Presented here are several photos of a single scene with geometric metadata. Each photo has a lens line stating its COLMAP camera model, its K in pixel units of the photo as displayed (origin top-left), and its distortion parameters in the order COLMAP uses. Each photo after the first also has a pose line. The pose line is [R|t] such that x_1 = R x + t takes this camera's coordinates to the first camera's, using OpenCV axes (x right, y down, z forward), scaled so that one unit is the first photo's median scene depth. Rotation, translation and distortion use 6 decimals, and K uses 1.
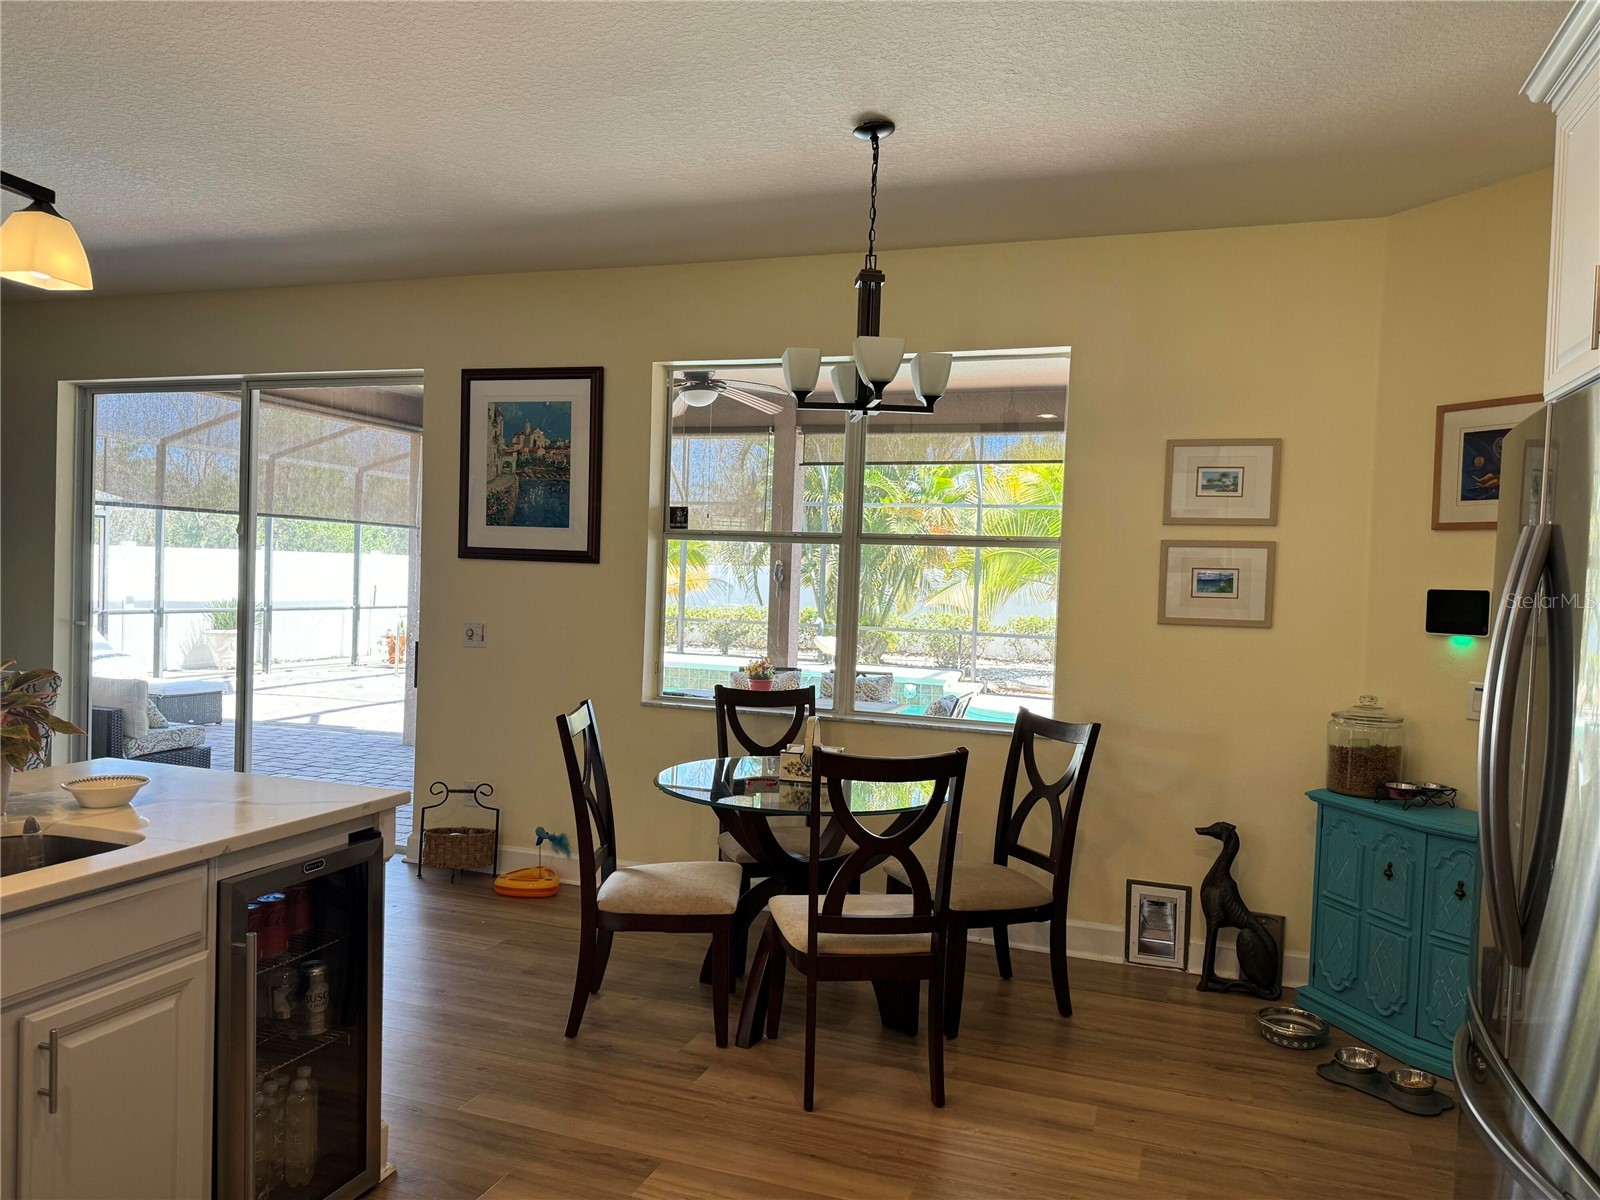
lens RADIAL K [[1130.0, 0, 802.4], [0, 1130.0, 606.1], [0, 0, 1]] dist [0.011733, 0.000824]
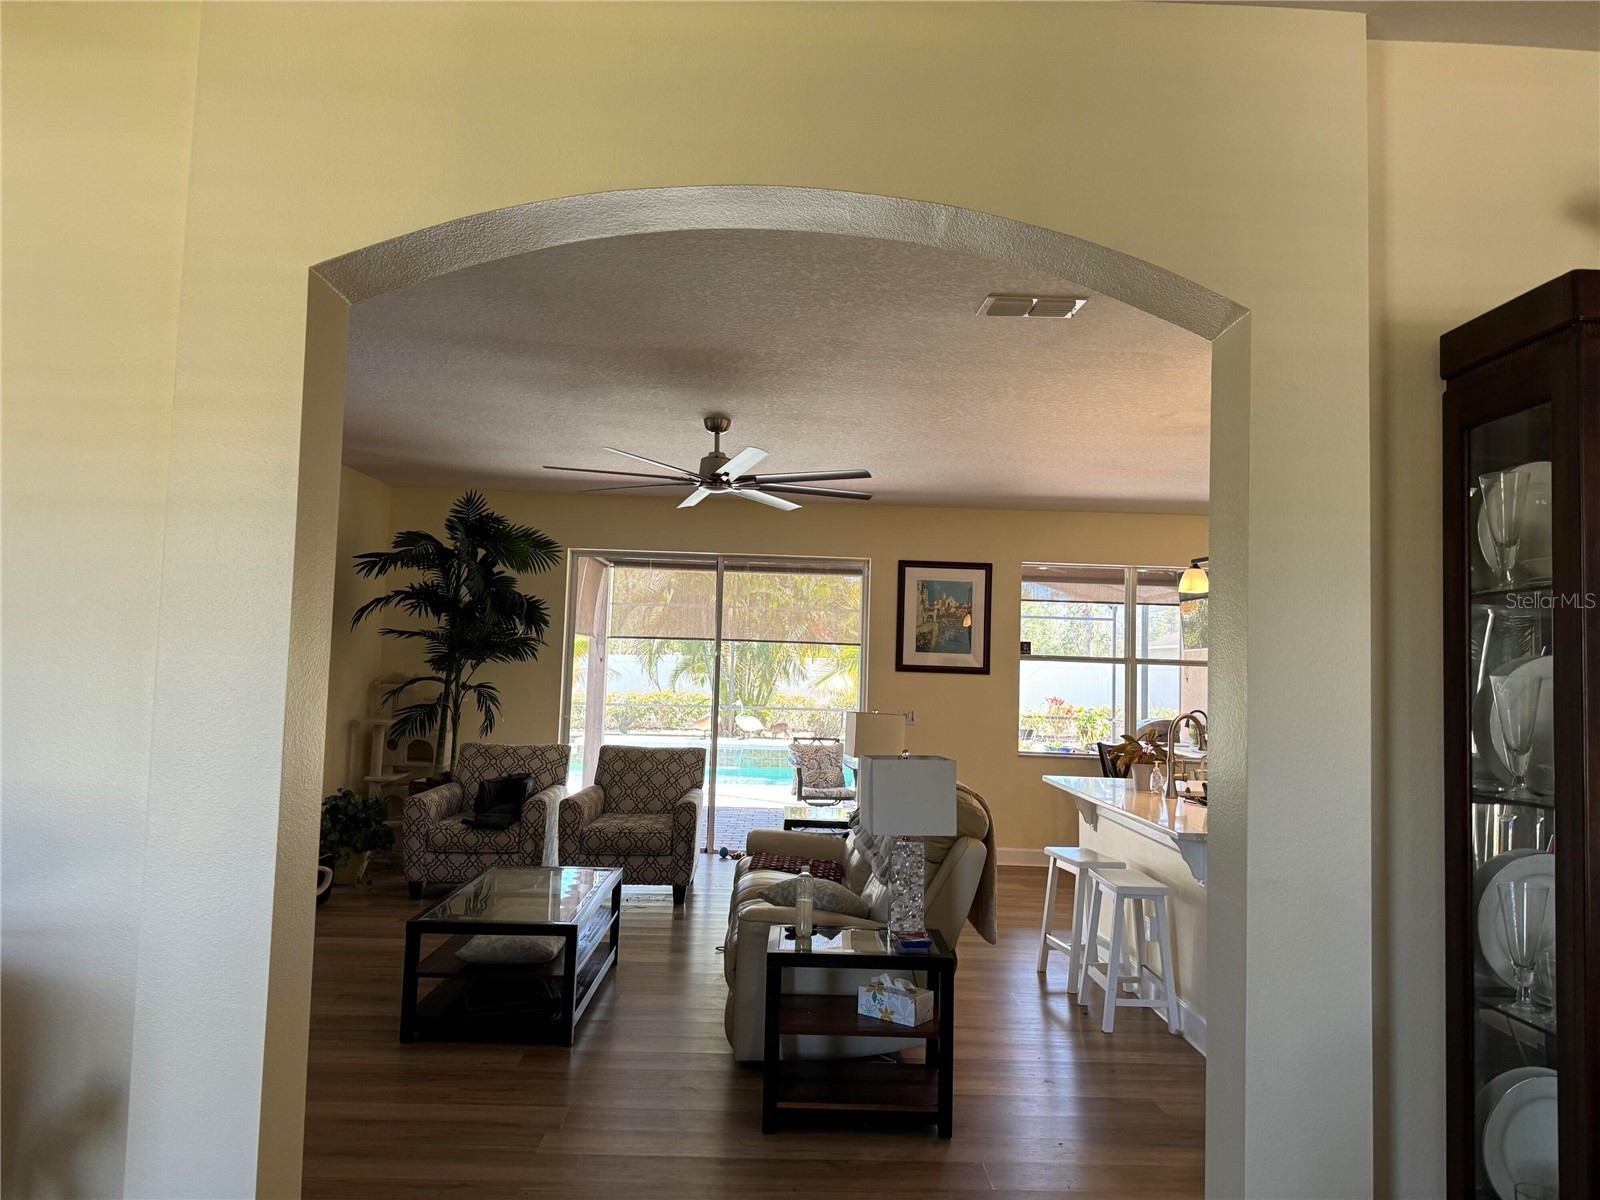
lens RADIAL K [[1130.0, 0, 798.6], [0, 1130.0, 597.9], [0, 0, 1]] dist [0.011733, 0.000824]
pose [[0.938435, 0.014672, 0.345145, -1.052524], [0.016229, 0.996122, -0.086471, -0.008606], [-0.345076, 0.086749, 0.934557, -0.541769]]
